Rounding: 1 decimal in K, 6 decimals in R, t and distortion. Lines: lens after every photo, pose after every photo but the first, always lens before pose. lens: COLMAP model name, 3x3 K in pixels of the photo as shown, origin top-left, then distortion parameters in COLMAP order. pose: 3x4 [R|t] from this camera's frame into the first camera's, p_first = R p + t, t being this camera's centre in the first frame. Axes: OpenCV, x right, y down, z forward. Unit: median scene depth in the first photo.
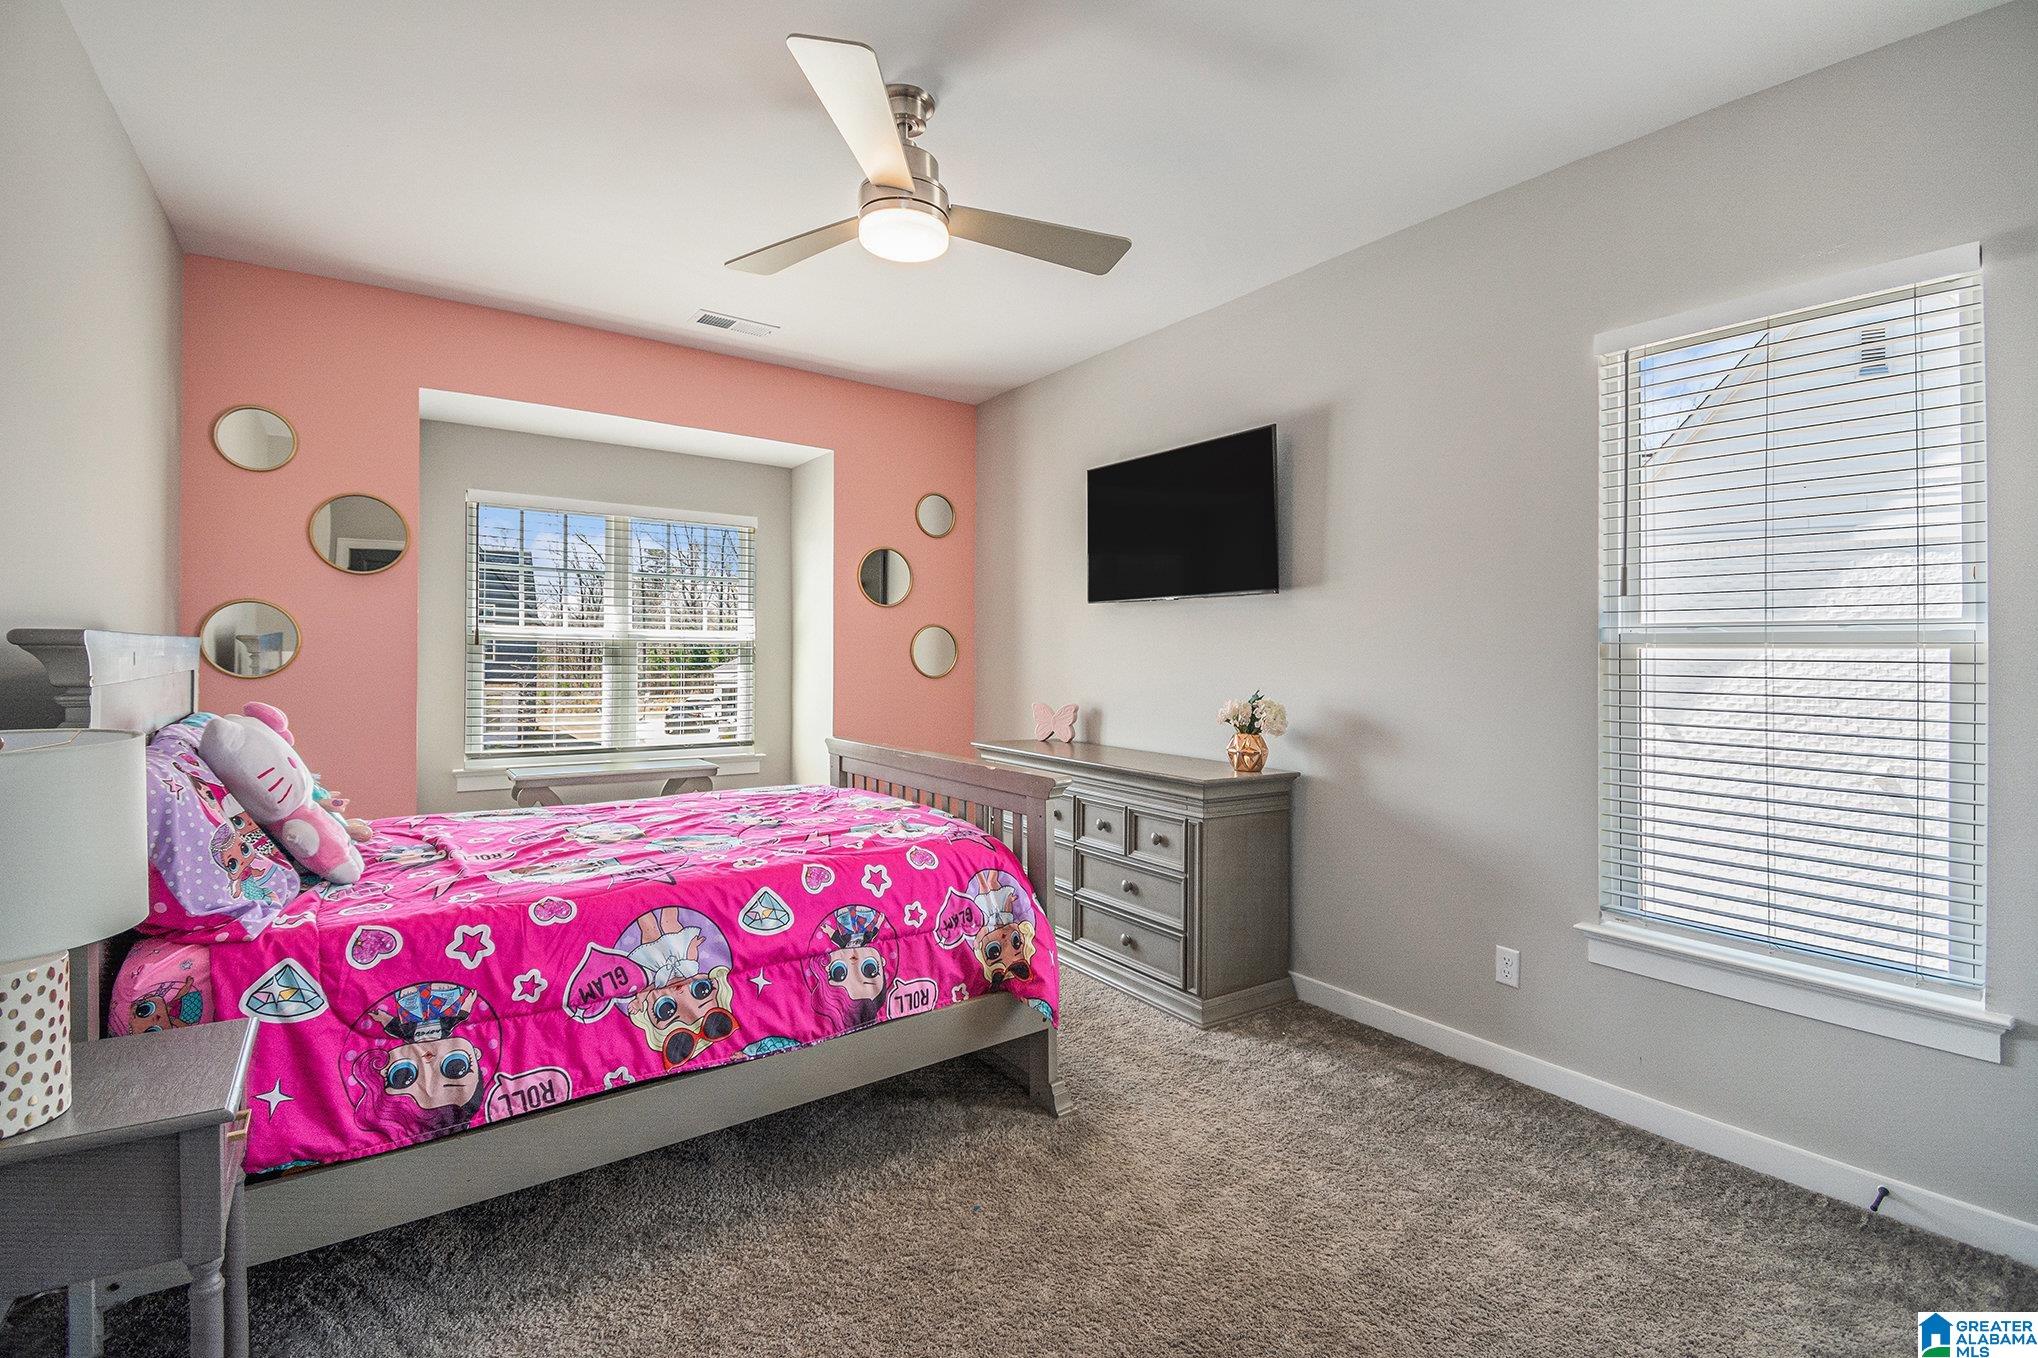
lens RADIAL K [[857.2, 0, 1013.1], [0, 857.2, 648.7], [0, 0, 1]] dist [0.000329, -0.000019]
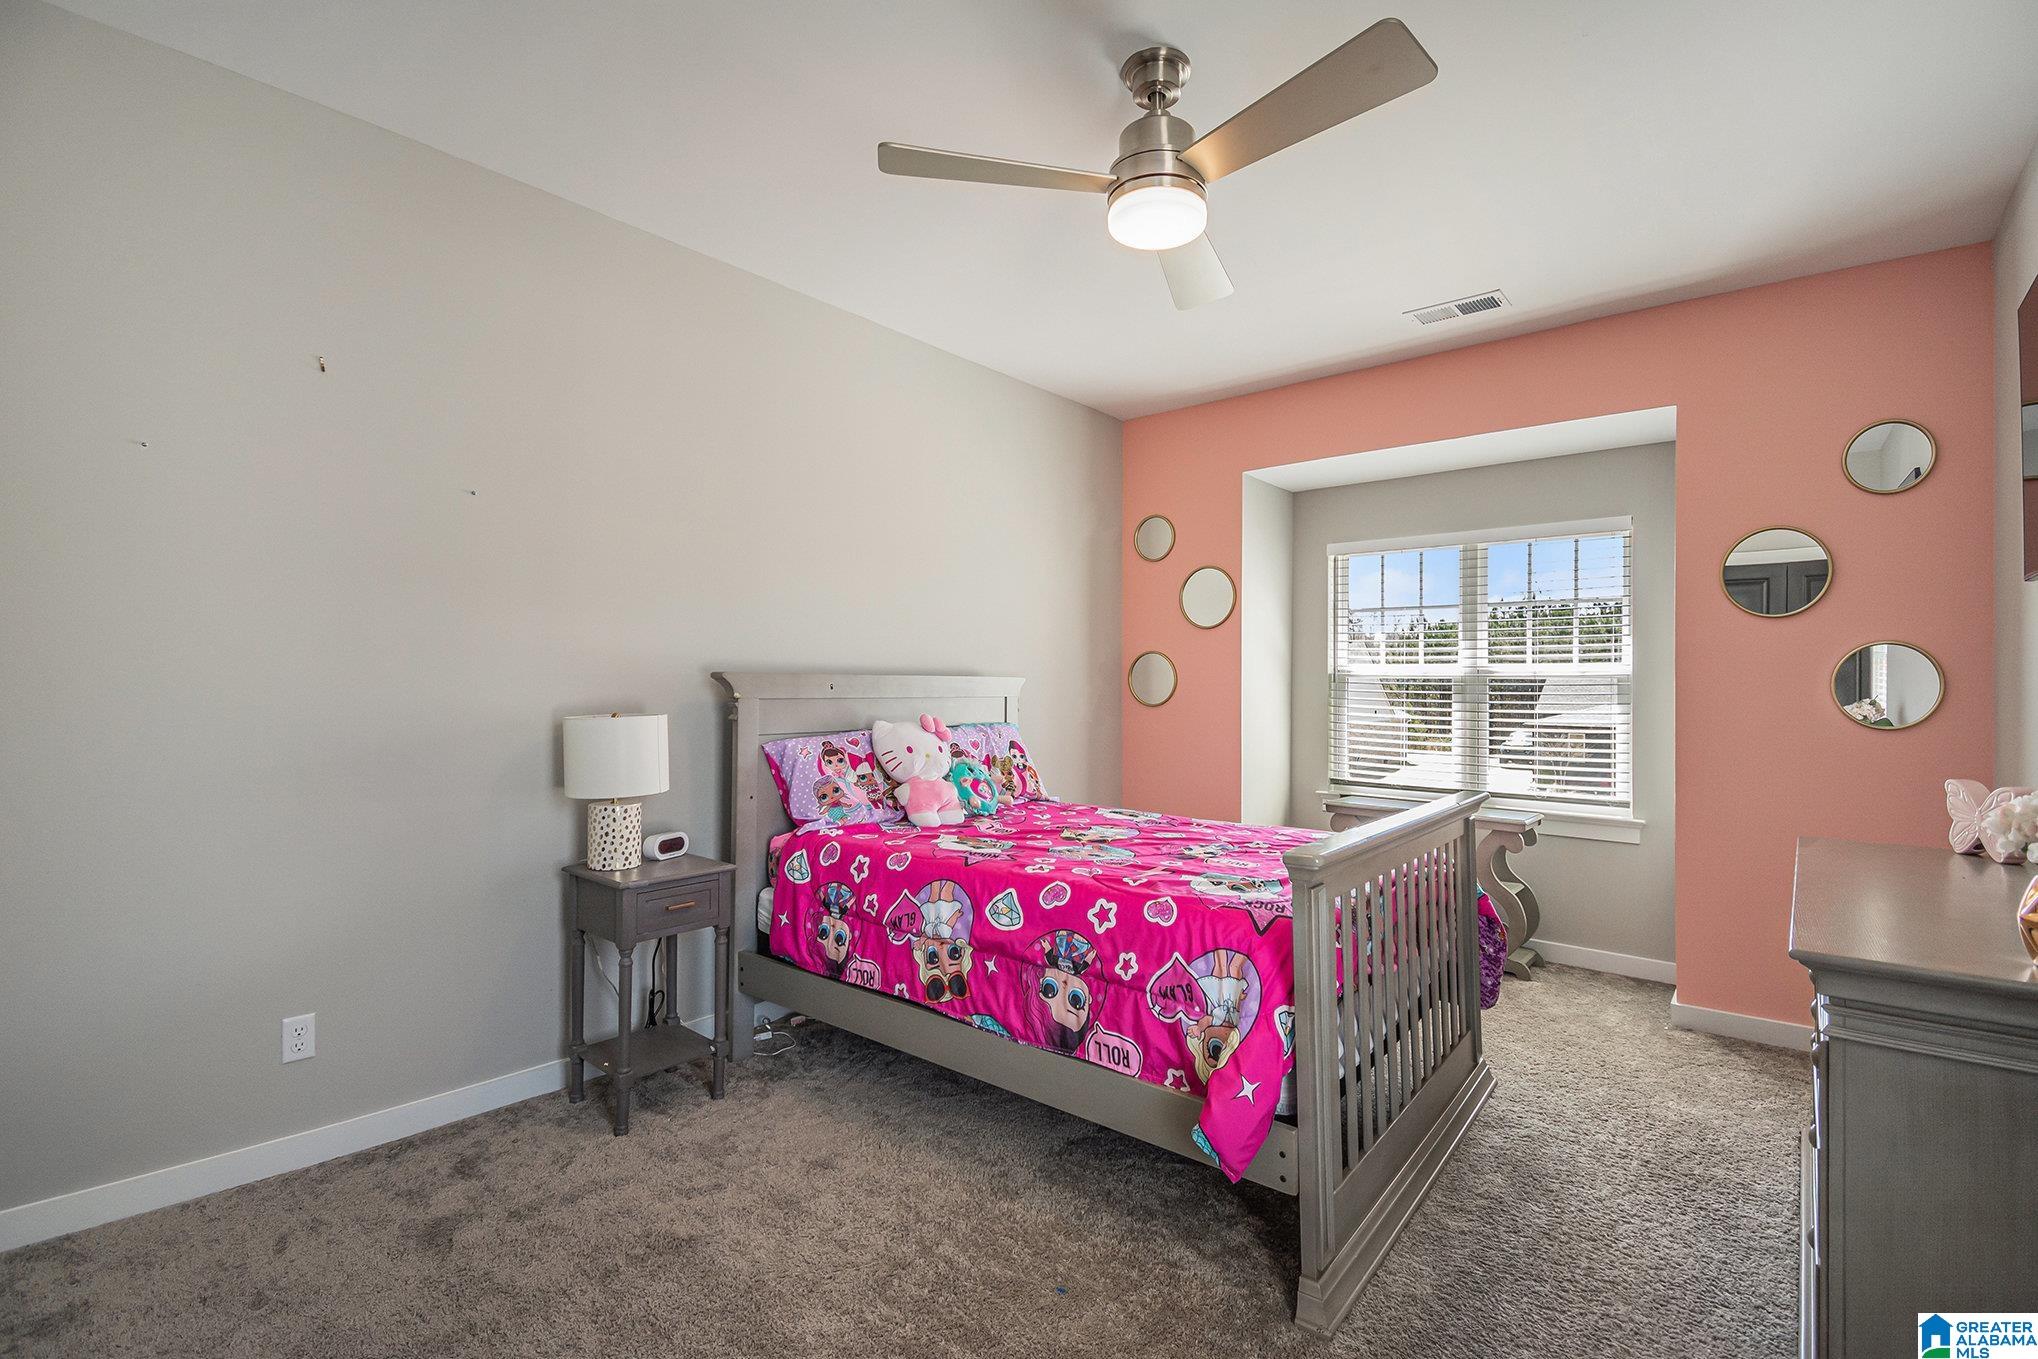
lens RADIAL K [[919.3, 0, 1022.7], [0, 919.3, 664.9], [0, 0, 1]] dist [0.015989, -0.000240]
pose [[0.274653, -0.026644, -0.961174, 0.887477], [-0.001459, 0.999603, -0.028126, 0.014083], [0.961542, 0.009128, 0.274505, 0.663452]]
